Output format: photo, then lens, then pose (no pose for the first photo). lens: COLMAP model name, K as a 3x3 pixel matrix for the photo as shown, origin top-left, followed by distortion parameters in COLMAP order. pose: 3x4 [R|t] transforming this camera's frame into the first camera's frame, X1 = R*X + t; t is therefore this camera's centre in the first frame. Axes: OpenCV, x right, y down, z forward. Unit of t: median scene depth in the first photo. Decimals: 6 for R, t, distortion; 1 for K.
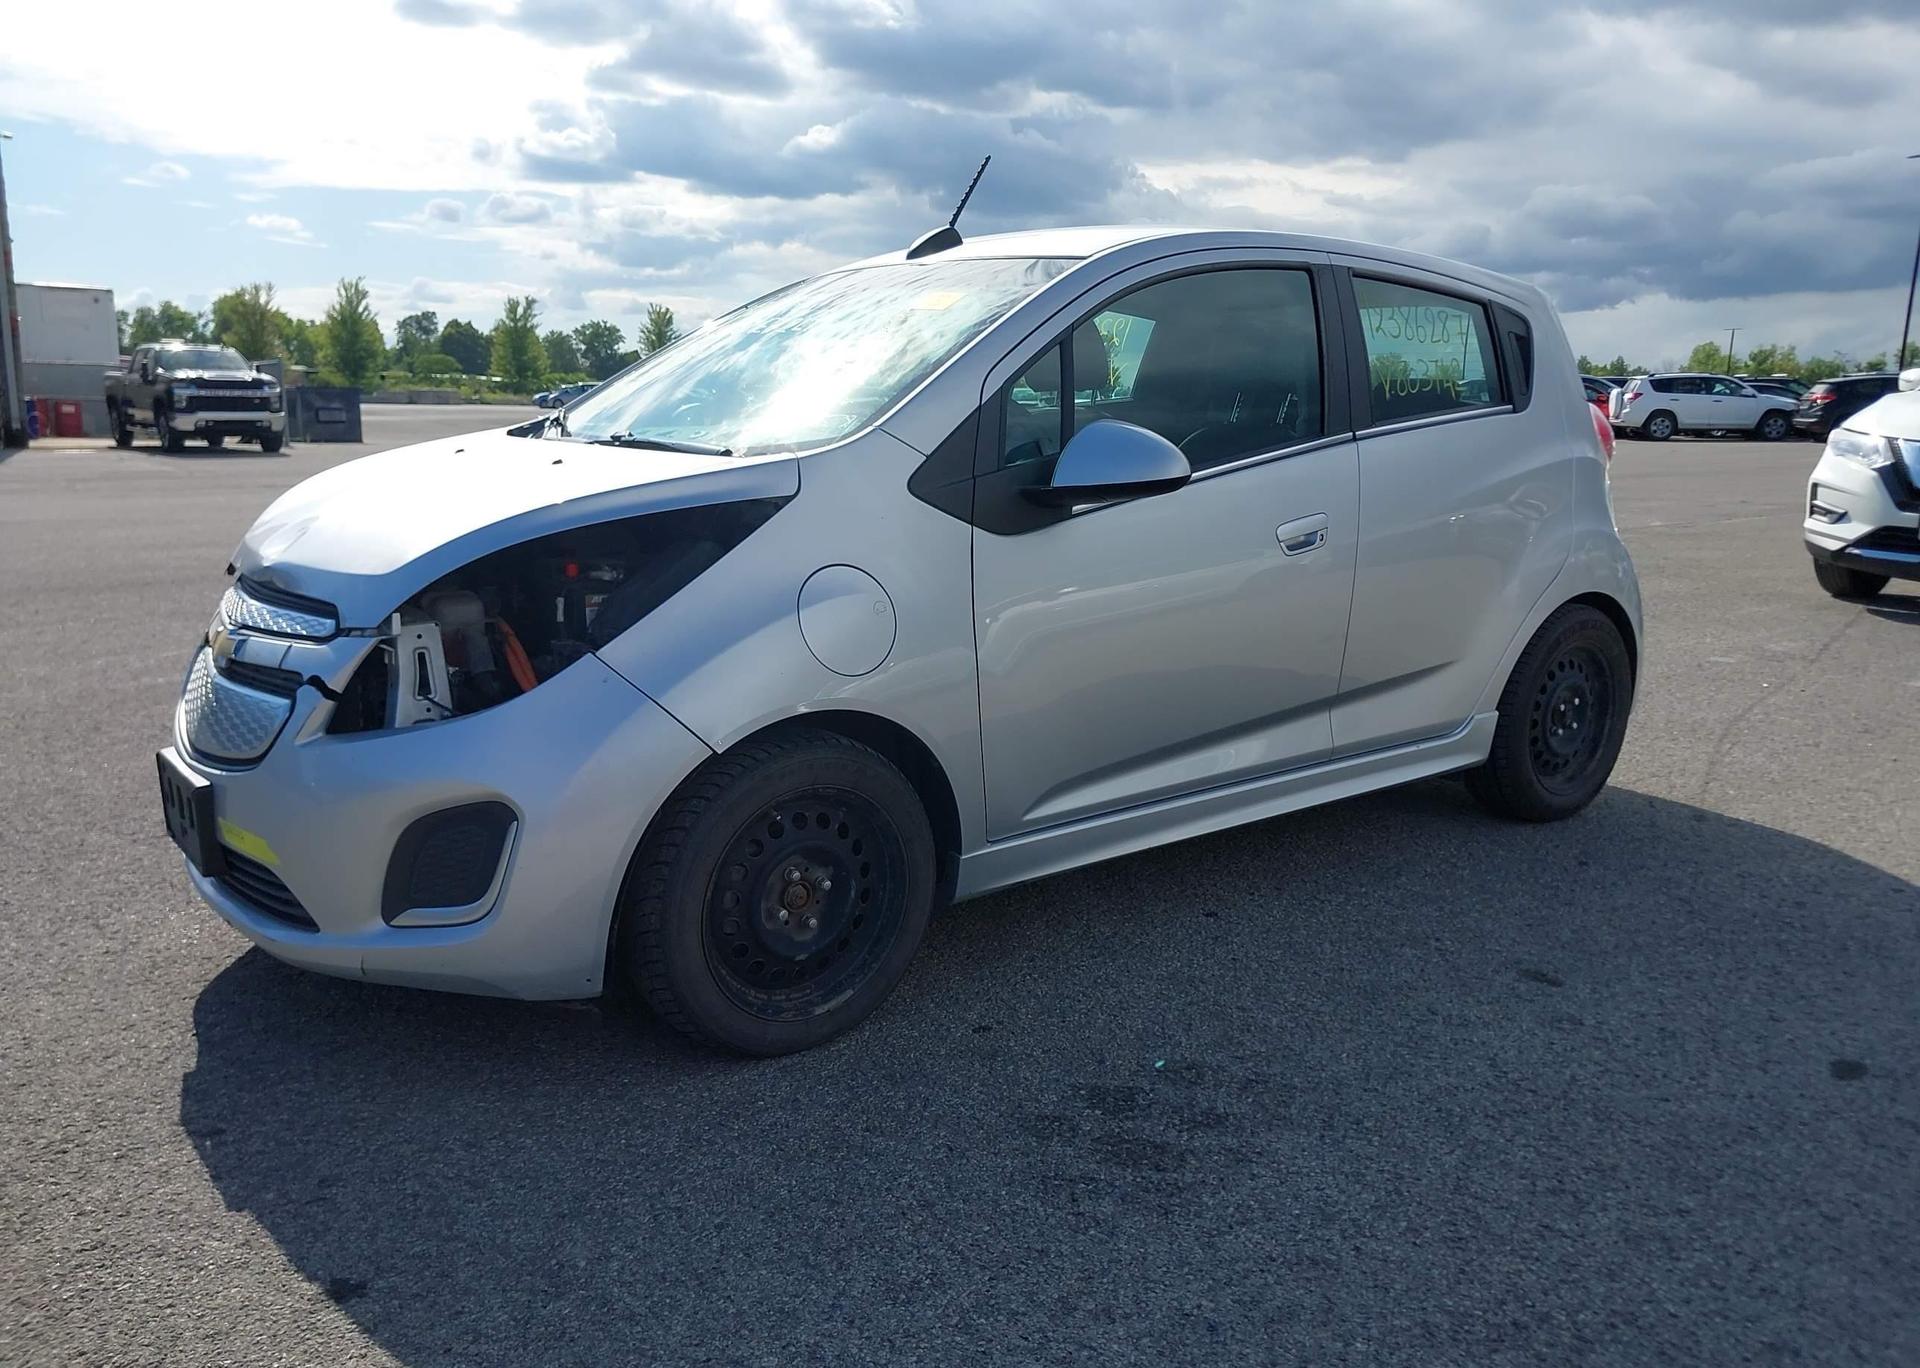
lens RADIAL K [[1528.4, 0, 965.3], [0, 1528.4, 686.0], [0, 0, 1]] dist [0.060083, -0.091690]
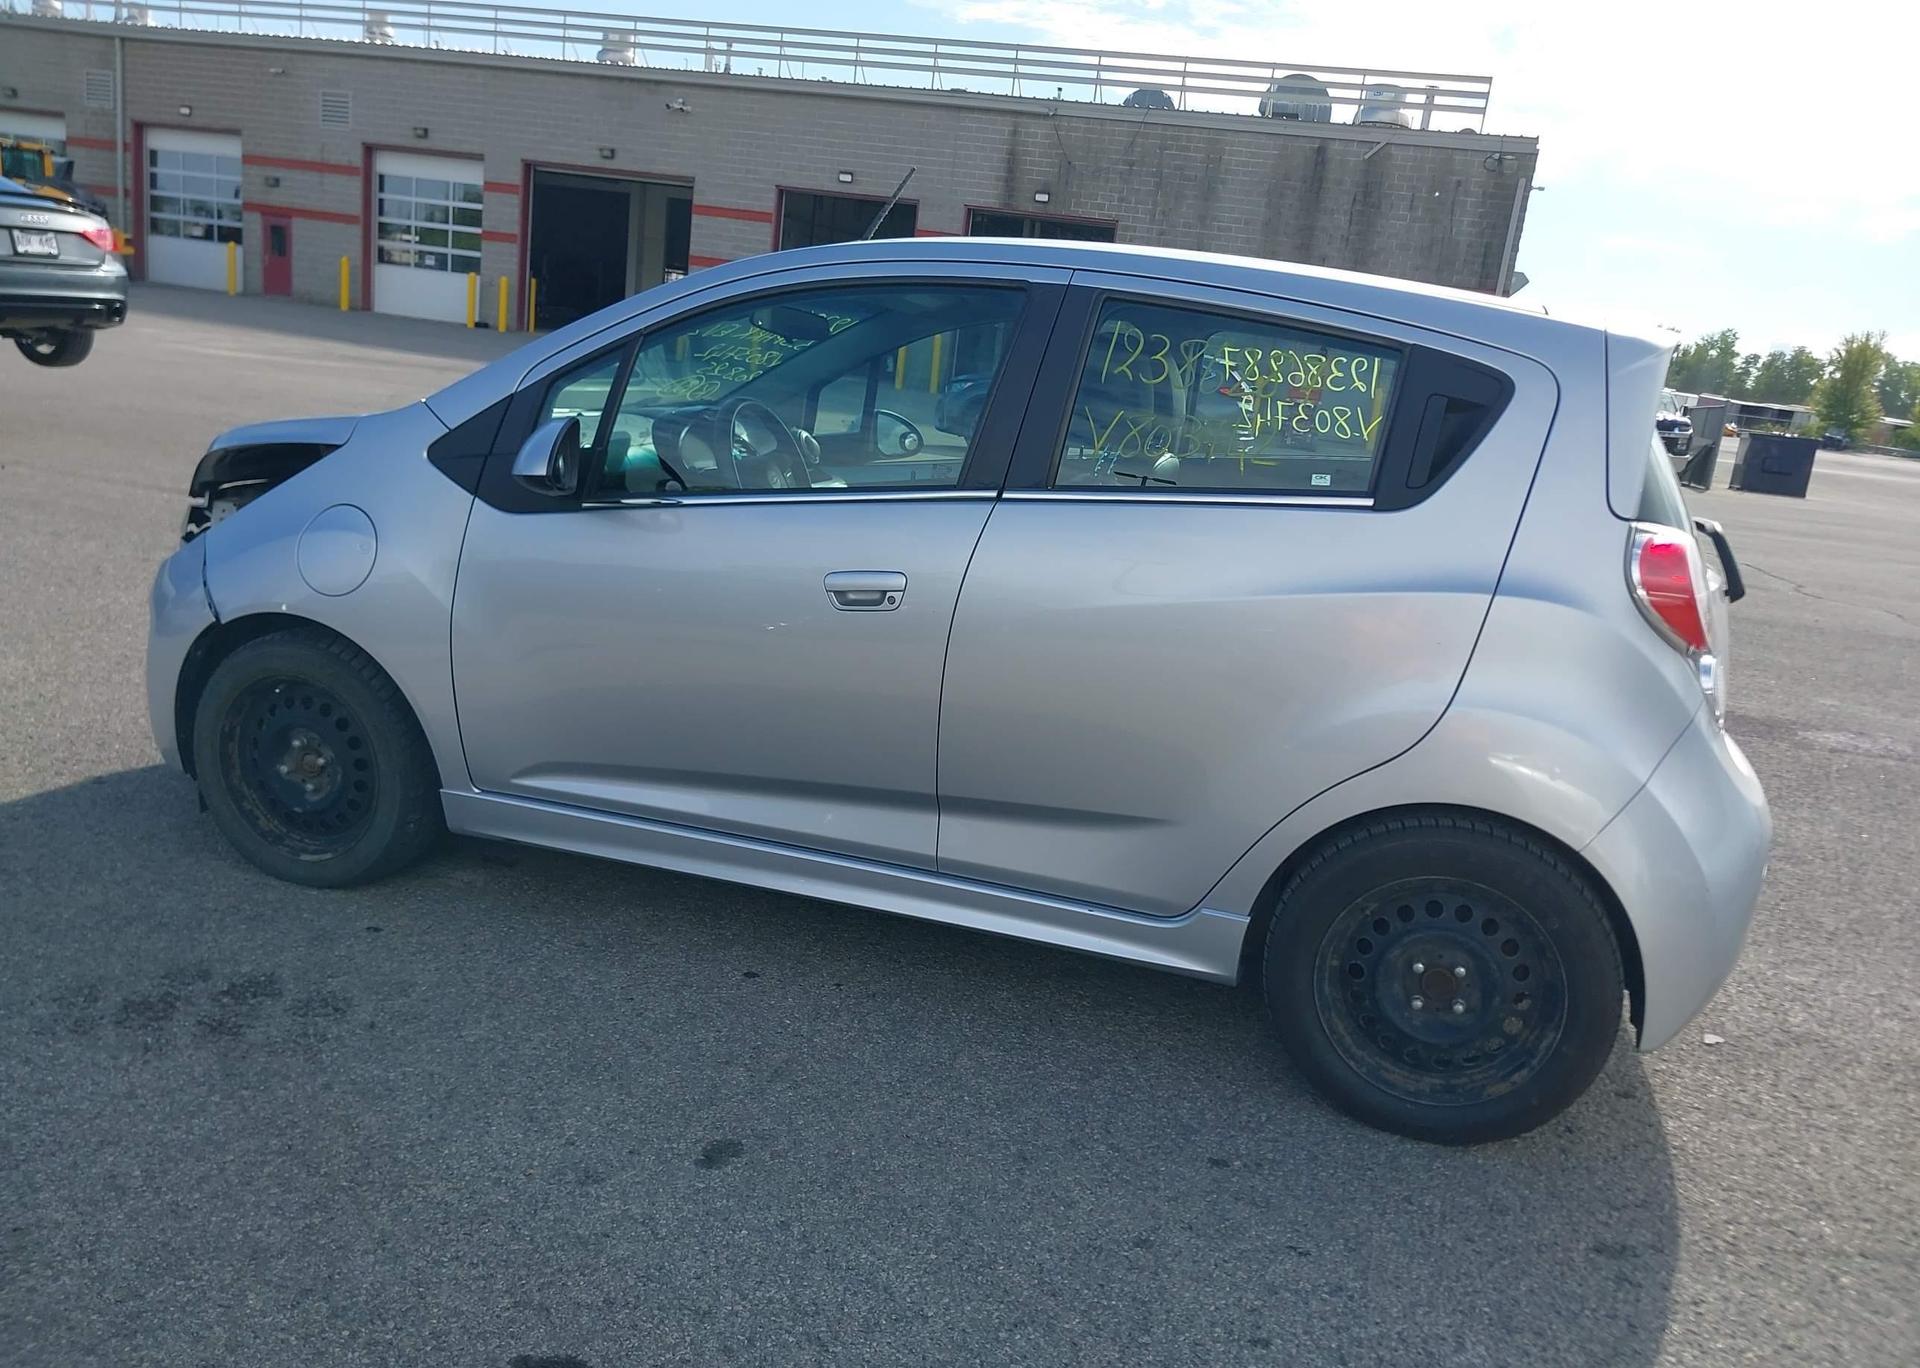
lens RADIAL K [[1525.8, 0, 967.7], [0, 1525.8, 677.8], [0, 0, 1]] dist [0.031139, -0.041155]
pose [[0.556408, 0.221168, -0.800934, 1.082558], [-0.246546, 0.964459, 0.095048, -0.166915], [0.793489, 0.144581, 0.591161, 0.619485]]
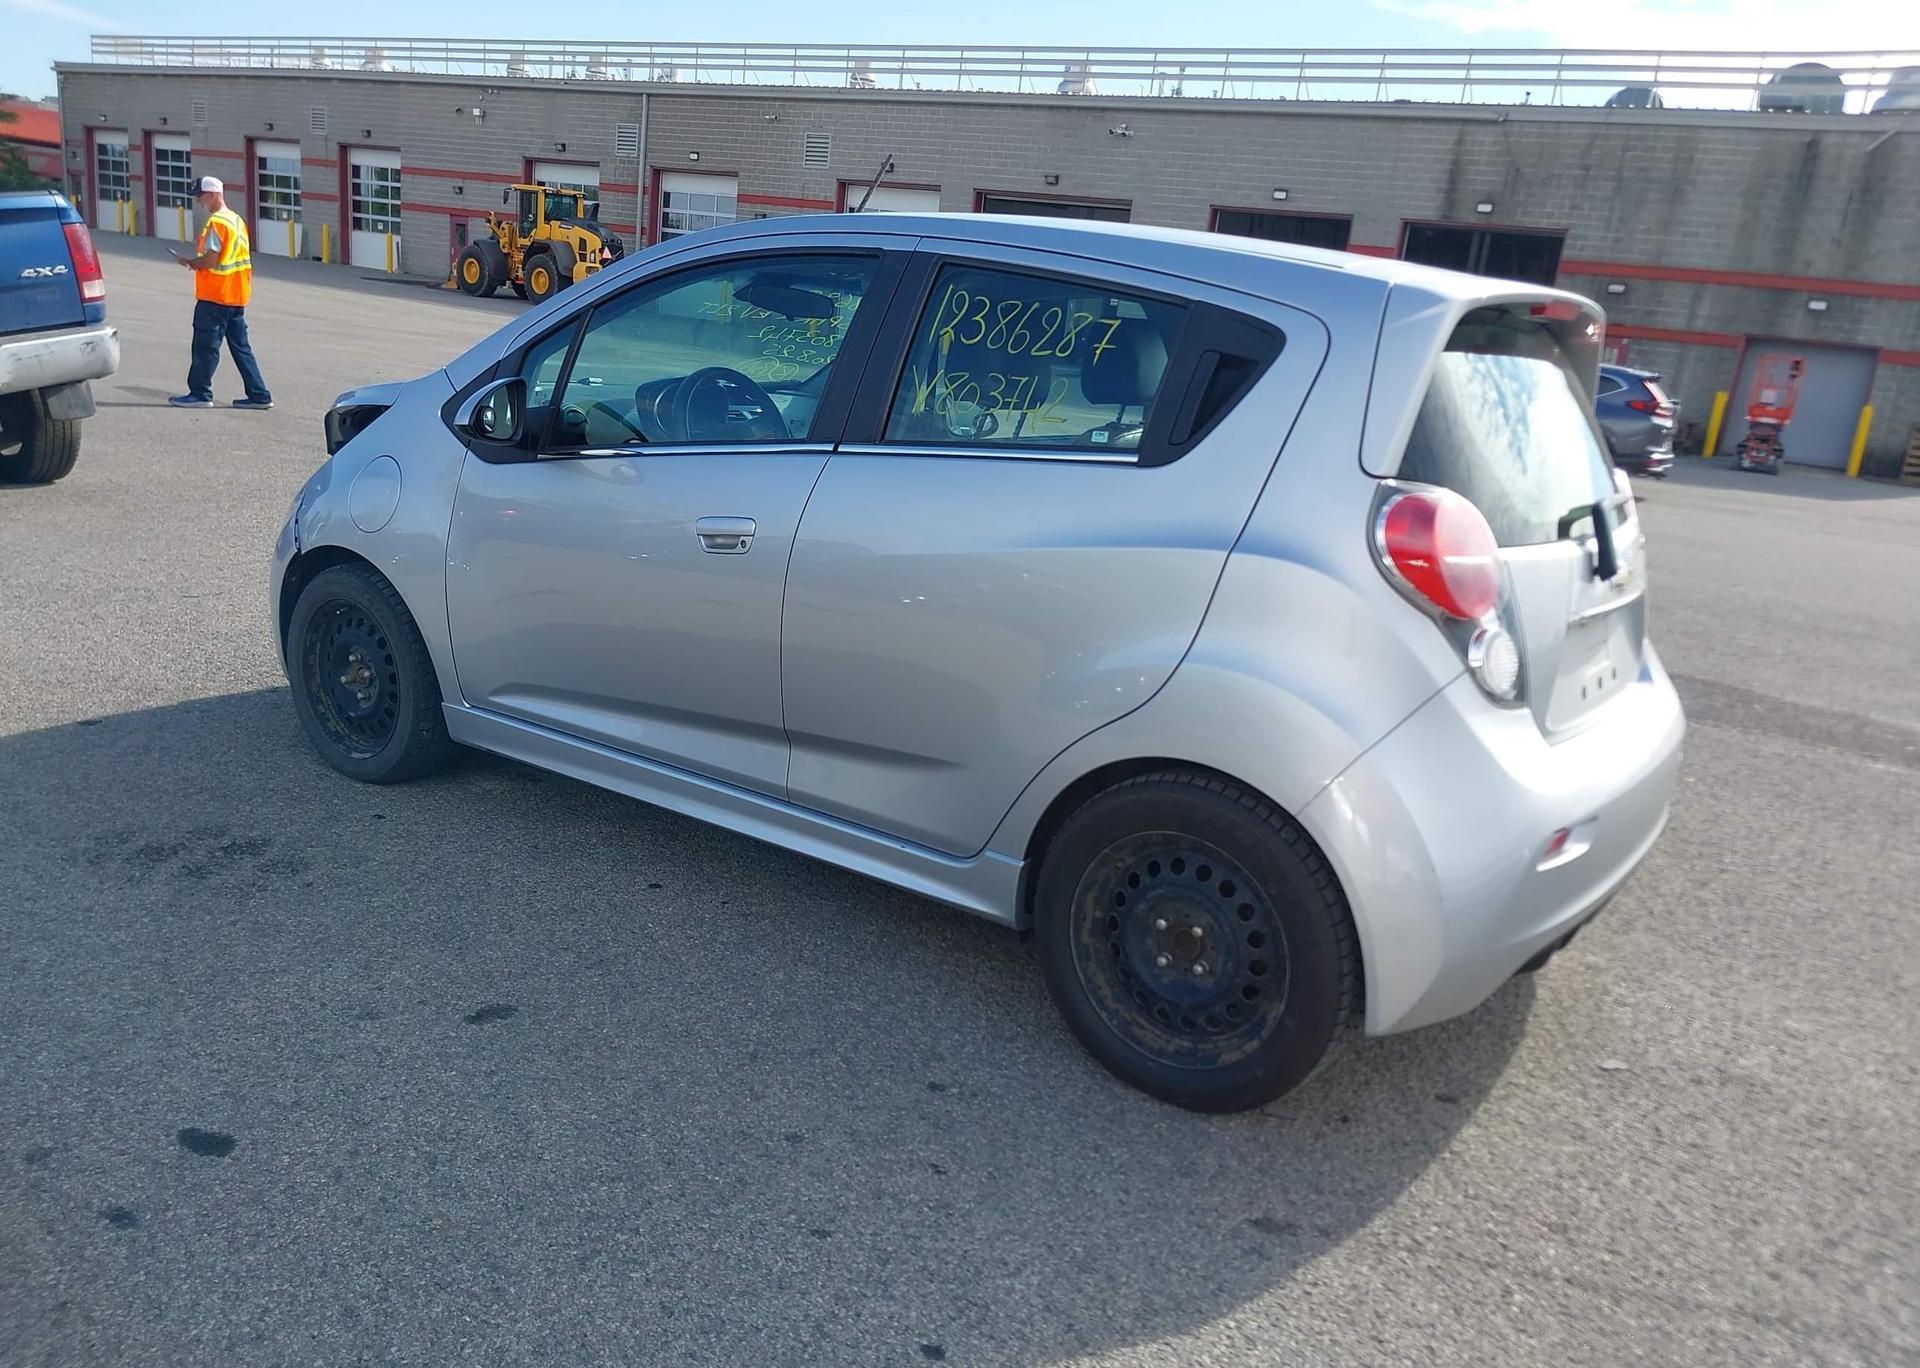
lens RADIAL K [[1511.6, 0, 968.4], [0, 1511.6, 679.8], [0, 0, 1]] dist [0.045150, -0.035607]
pose [[0.285495, 0.237706, -0.928433, 1.306301], [-0.268840, 0.949720, 0.160487, -0.231083], [0.919901, 0.203782, 0.335045, 0.959992]]
